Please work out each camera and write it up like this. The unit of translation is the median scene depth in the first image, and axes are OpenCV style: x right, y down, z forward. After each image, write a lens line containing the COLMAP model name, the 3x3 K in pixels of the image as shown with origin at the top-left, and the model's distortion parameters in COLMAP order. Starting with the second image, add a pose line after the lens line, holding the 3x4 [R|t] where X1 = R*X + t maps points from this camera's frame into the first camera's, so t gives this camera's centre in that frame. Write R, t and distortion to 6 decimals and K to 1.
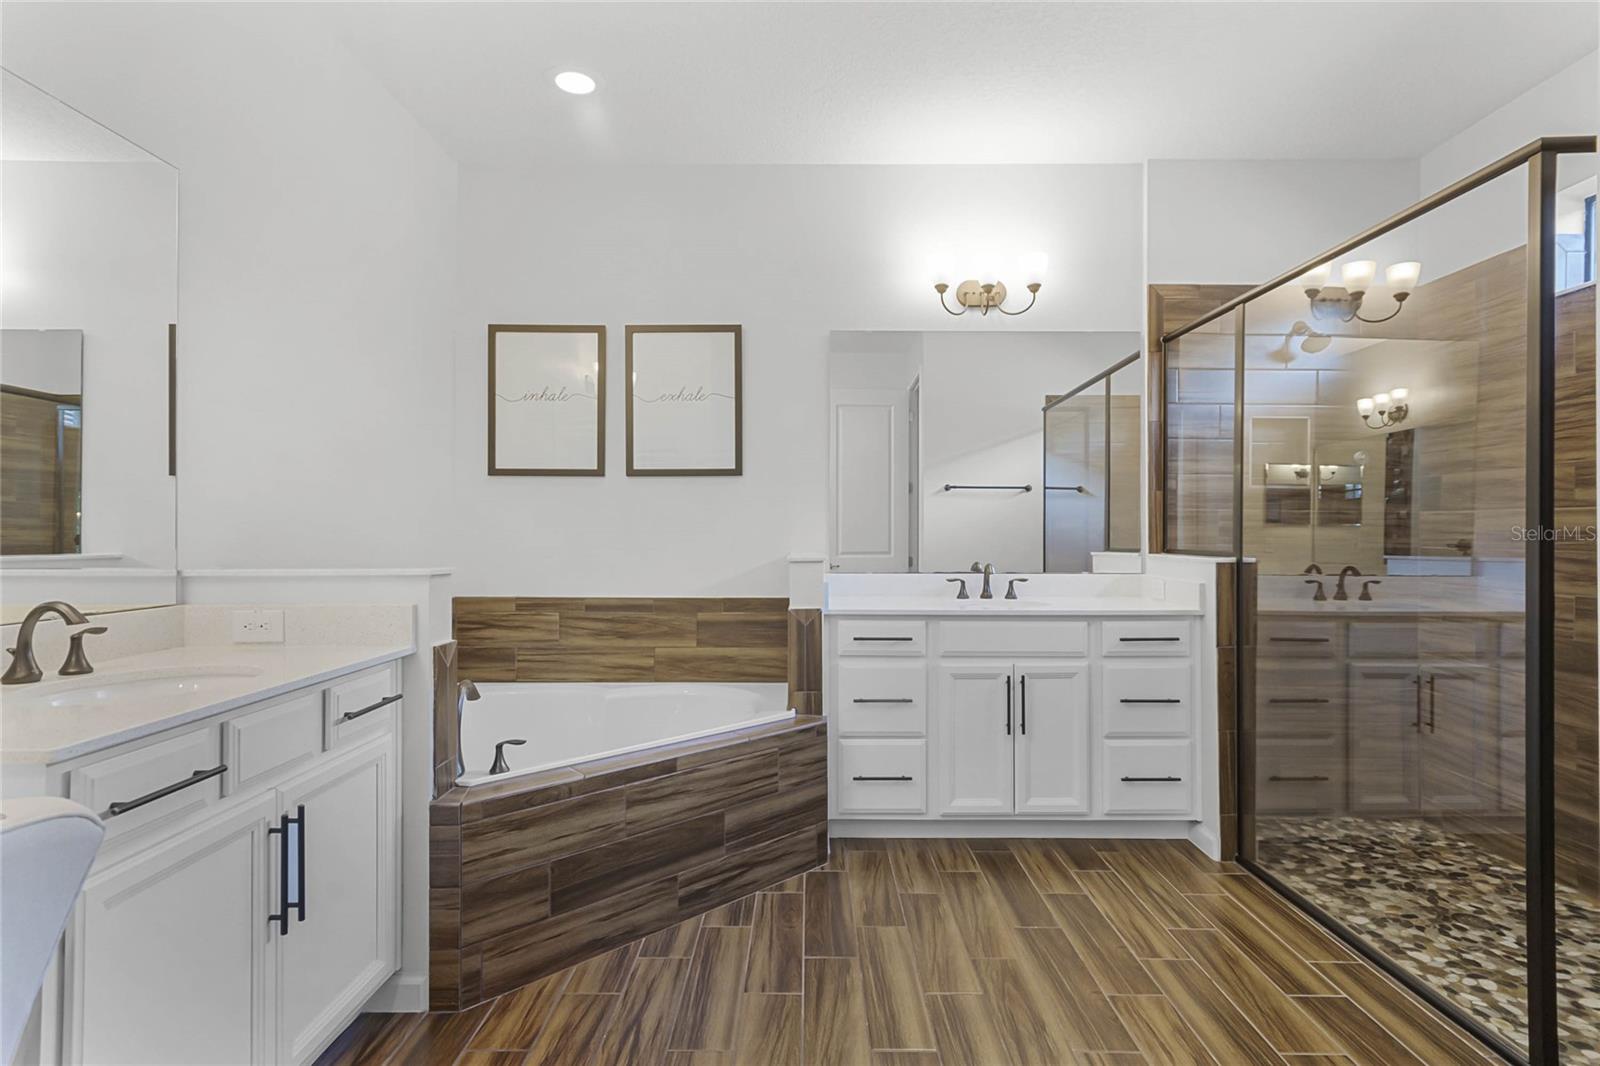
lens RADIAL K [[843.9, 0, 812.3], [0, 843.9, 527.8], [0, 0, 1]] dist [-0.001551, 0.000388]
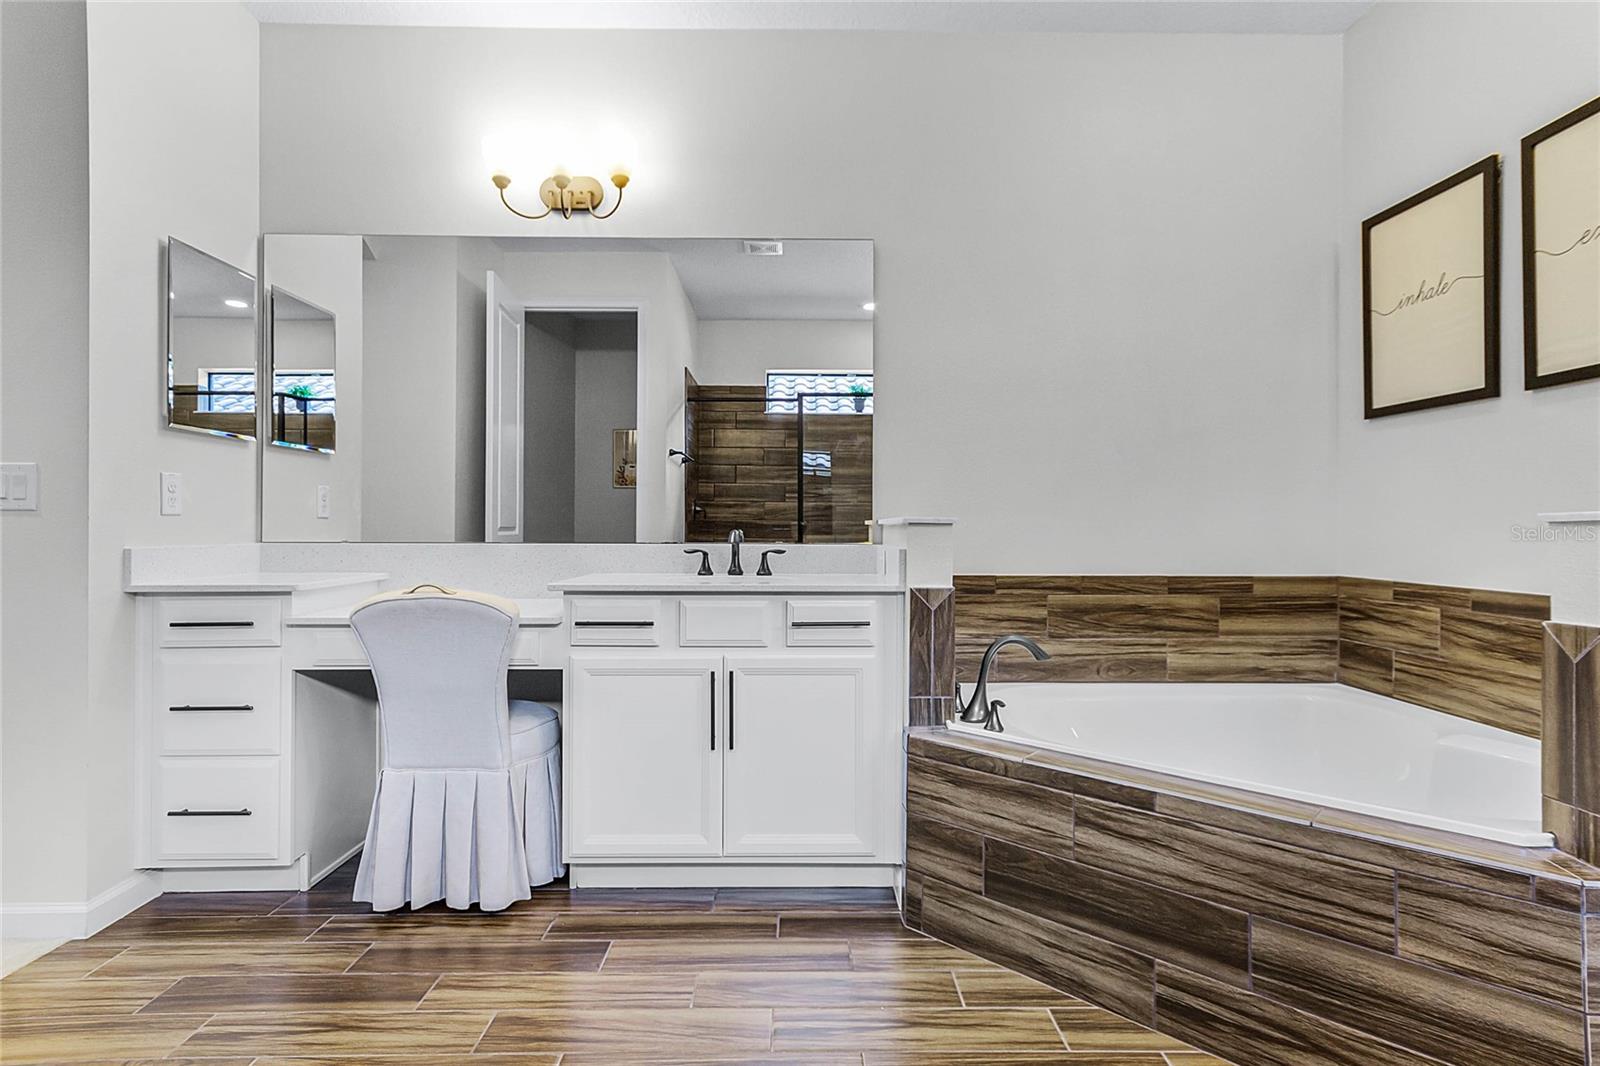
lens RADIAL K [[843.9, 0, 812.3], [0, 843.9, 527.8], [0, 0, 1]] dist [-0.001551, 0.000388]
pose [[0.012321, -0.001174, -0.999923, 0.511061], [-0.000660, 0.999999, -0.001183, 0.050973], [0.999924, 0.000675, 0.012321, 0.672300]]
